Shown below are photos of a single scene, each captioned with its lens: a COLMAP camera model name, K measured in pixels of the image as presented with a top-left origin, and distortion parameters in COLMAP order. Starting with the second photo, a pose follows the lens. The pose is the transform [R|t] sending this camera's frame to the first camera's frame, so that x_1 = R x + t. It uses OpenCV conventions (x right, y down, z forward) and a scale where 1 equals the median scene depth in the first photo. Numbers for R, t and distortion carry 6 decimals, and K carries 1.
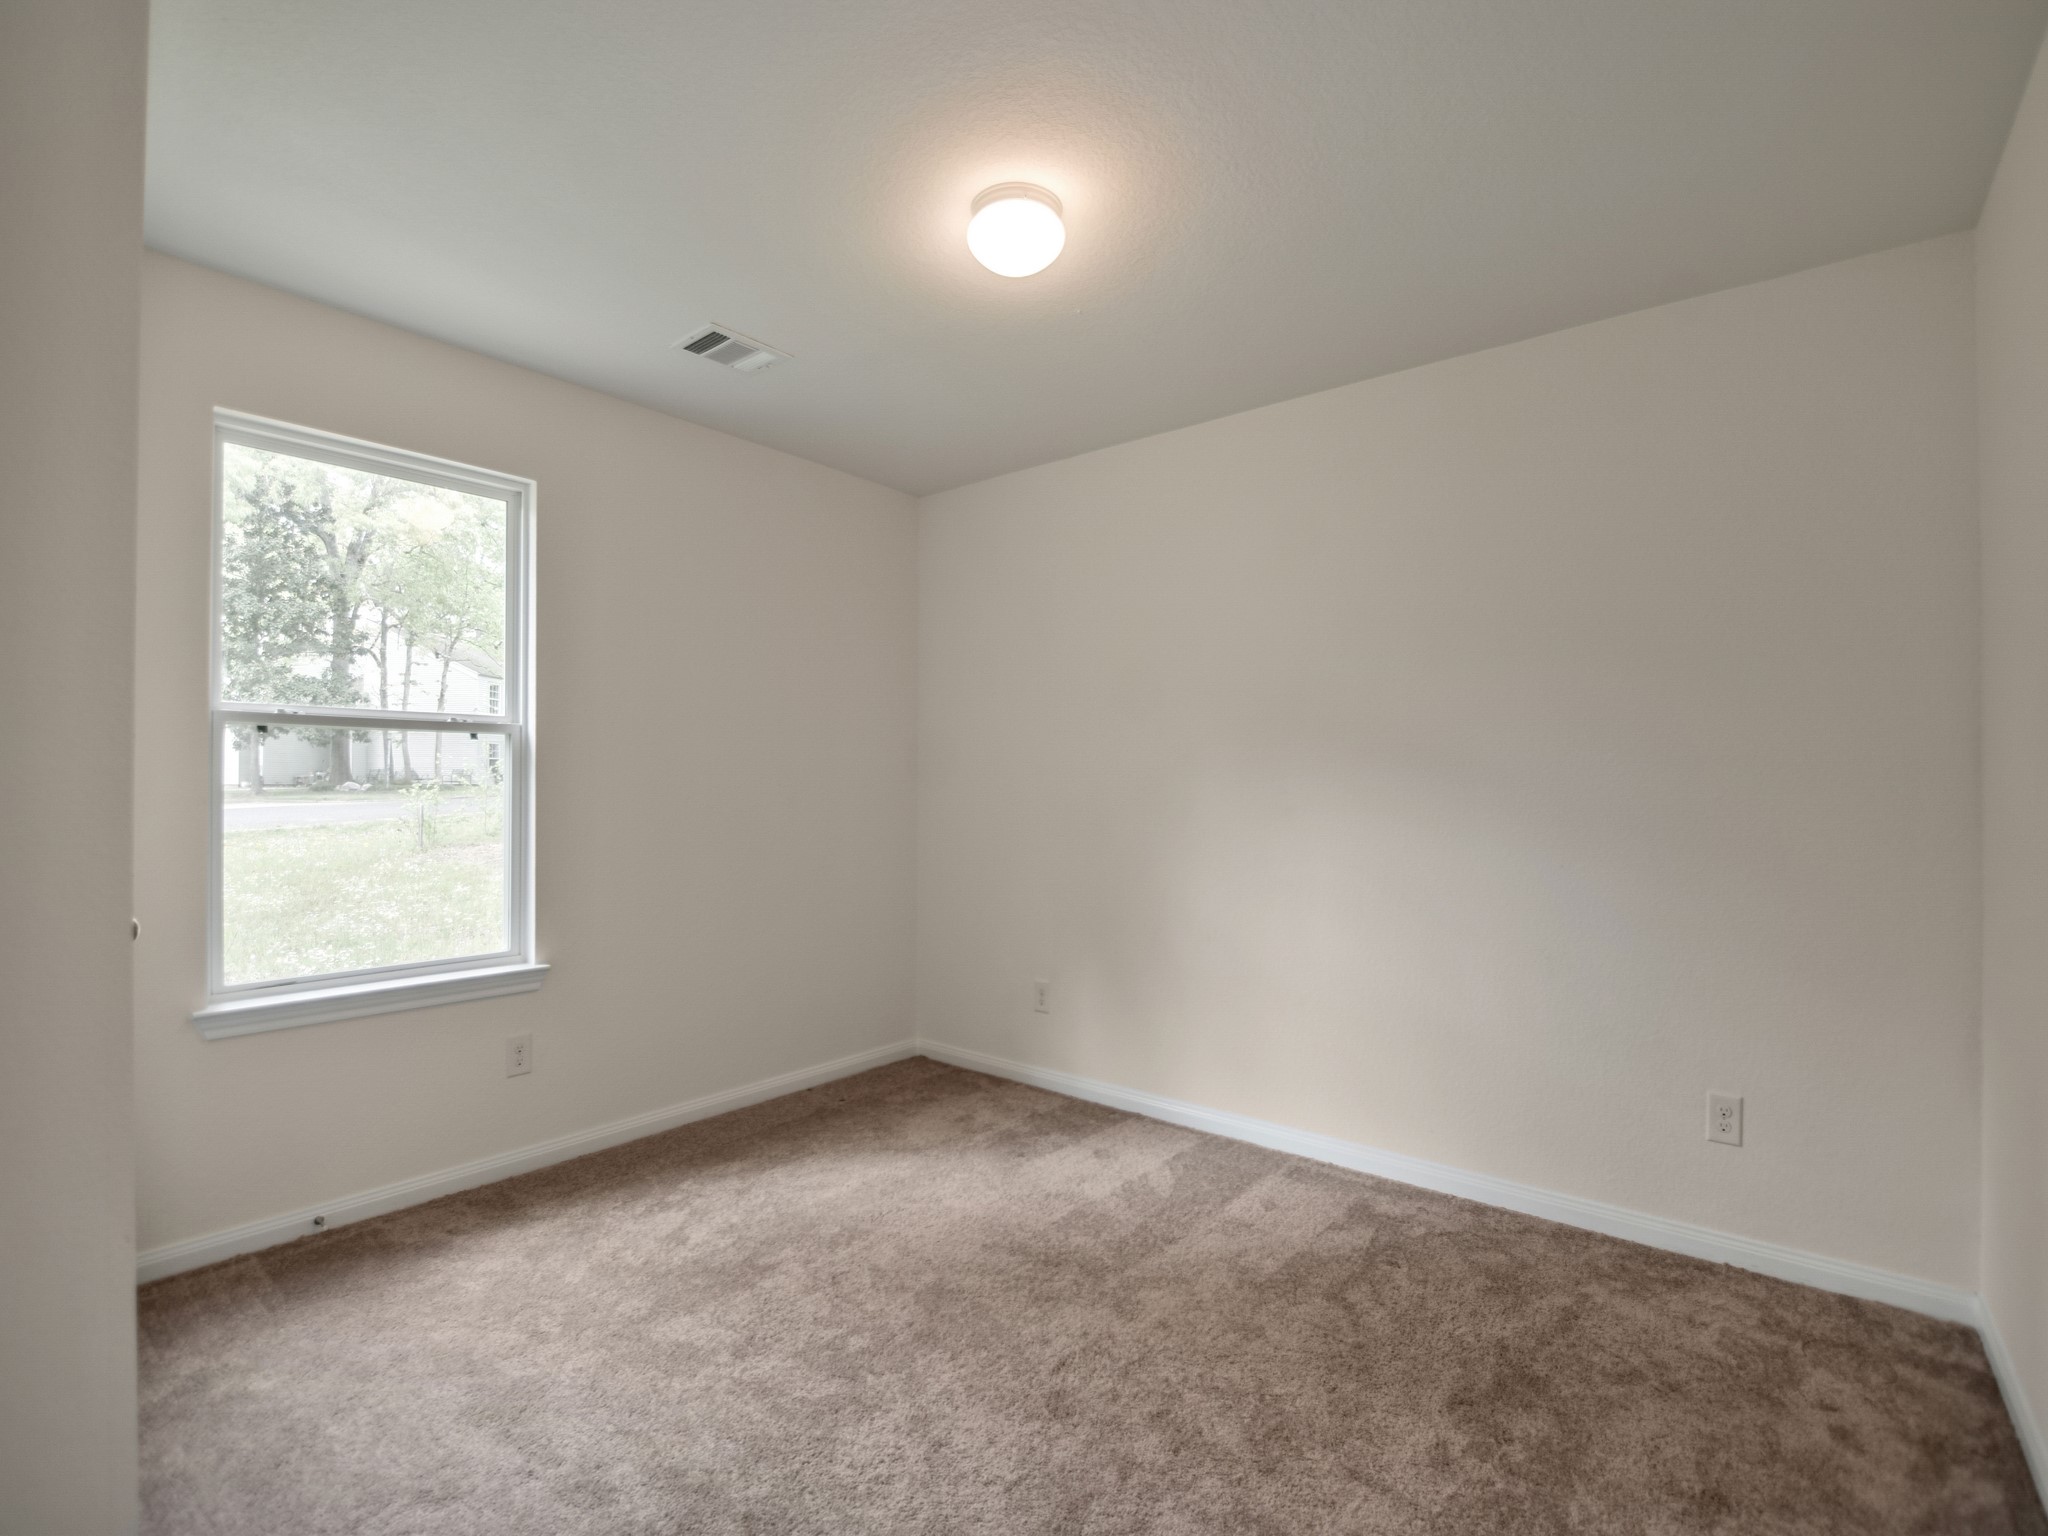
lens RADIAL K [[943.4, 0, 1025.6], [0, 943.4, 774.7], [0, 0, 1]] dist [-0.025491, 0.000386]
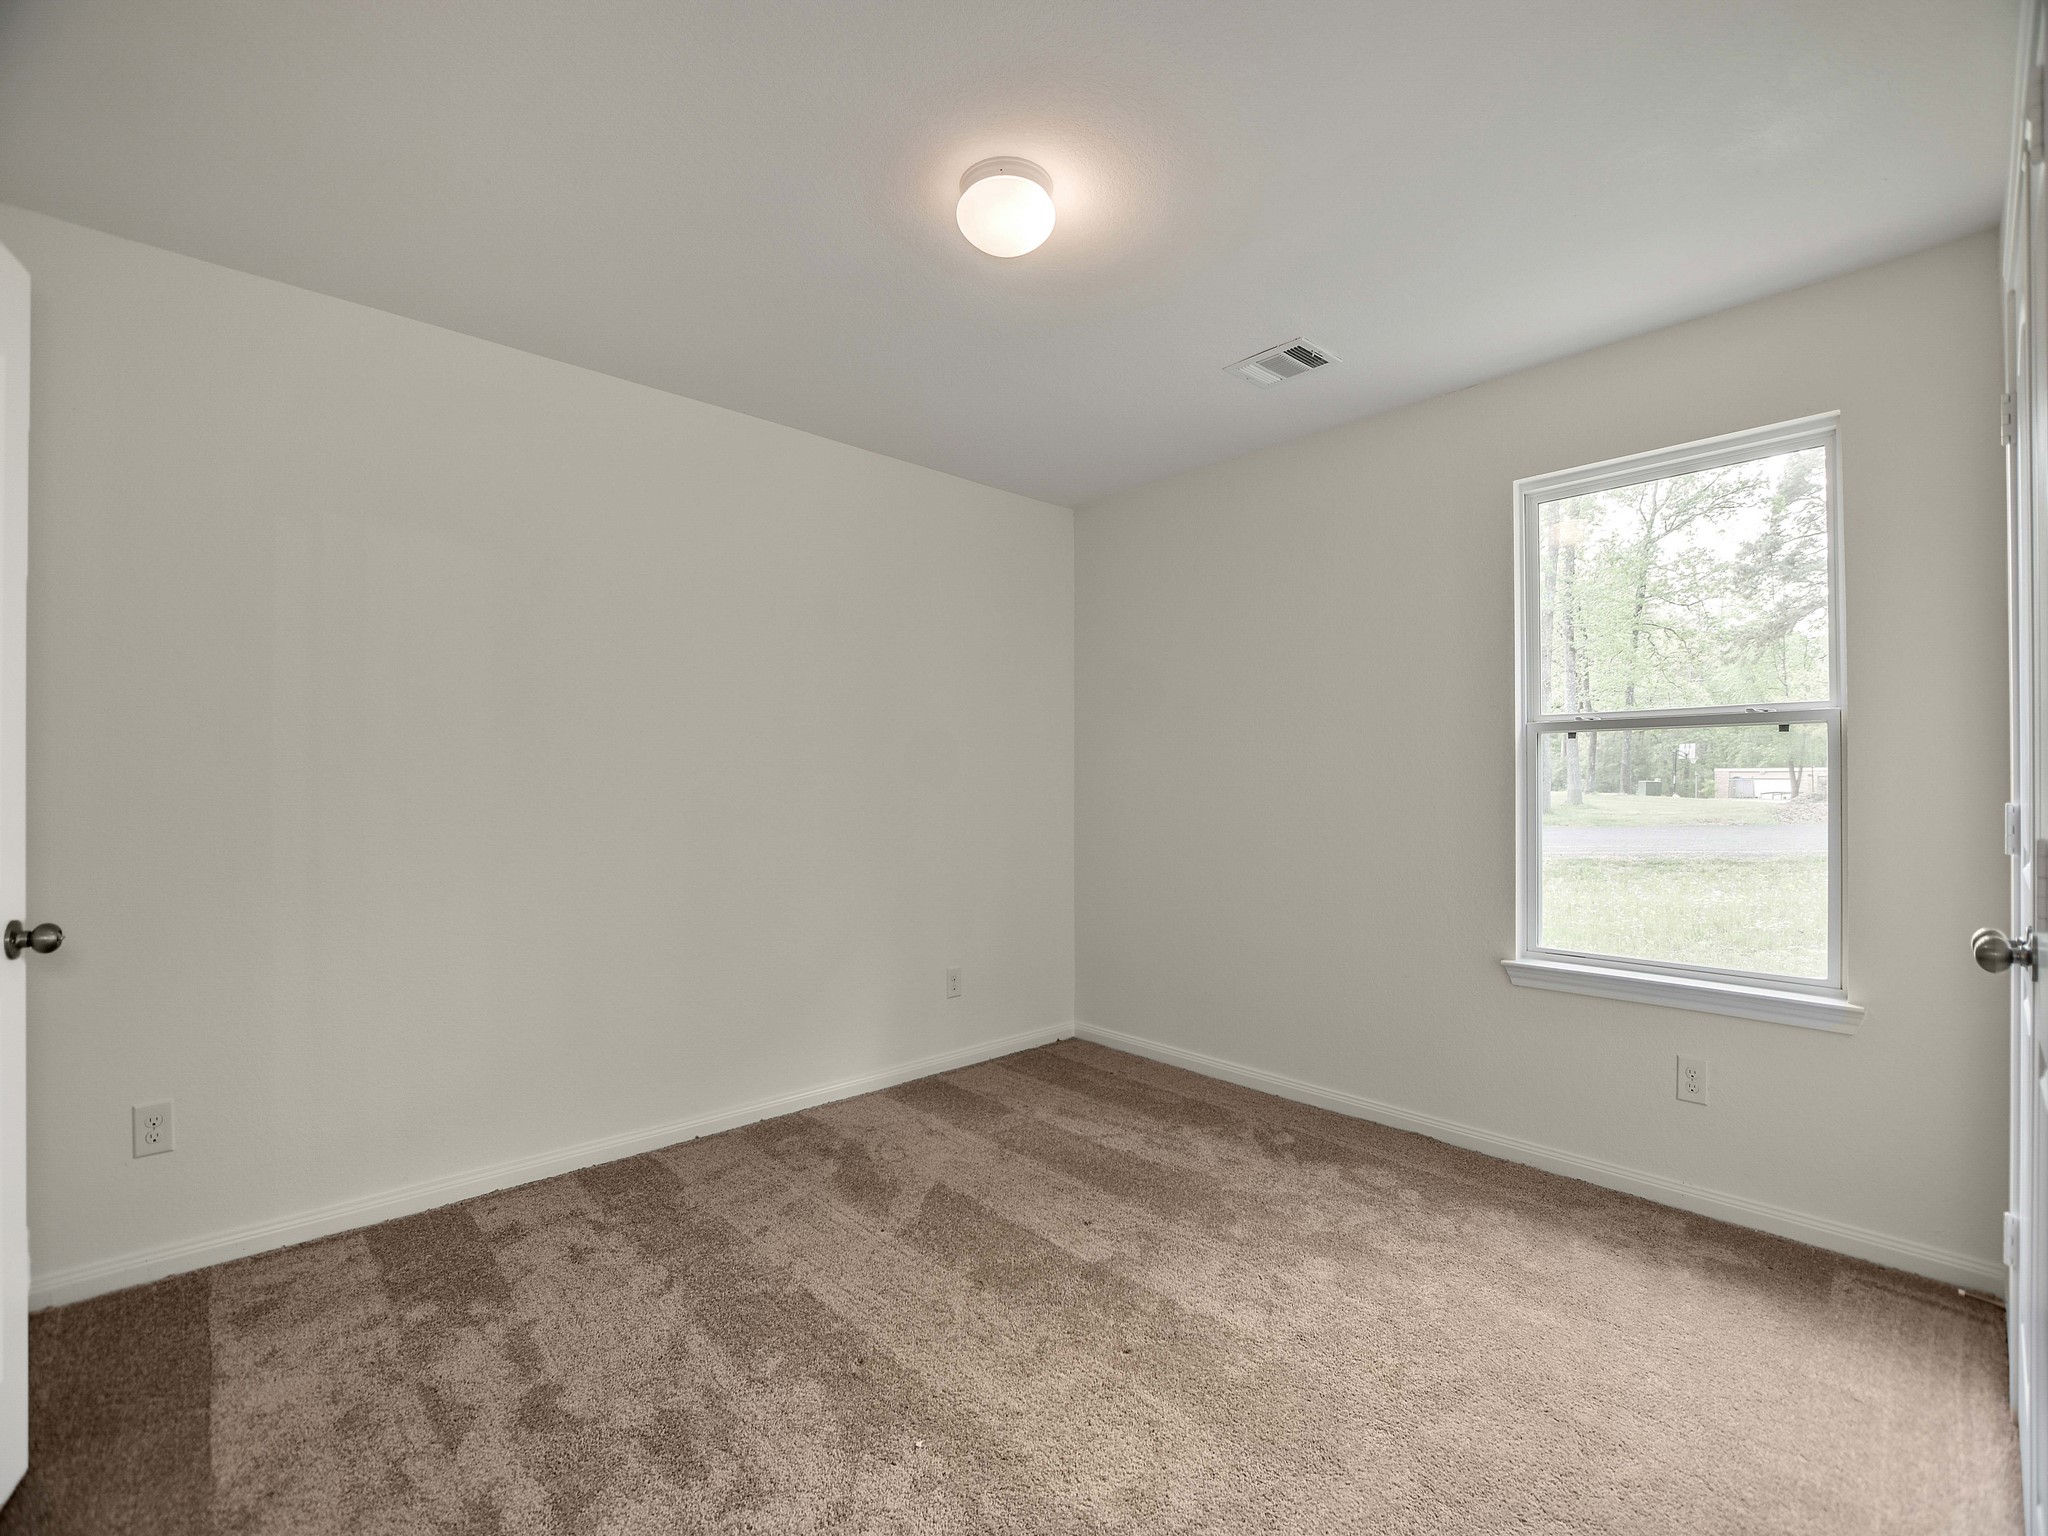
lens RADIAL K [[899.3, 0, 1026.5], [0, 899.3, 772.8], [0, 0, 1]] dist [-0.033301, -0.000327]
pose [[-0.131751, -0.006941, -0.991259, 0.370543], [0.008176, 0.999934, -0.008089, 0.001883], [0.991249, -0.009170, -0.131686, 0.448231]]
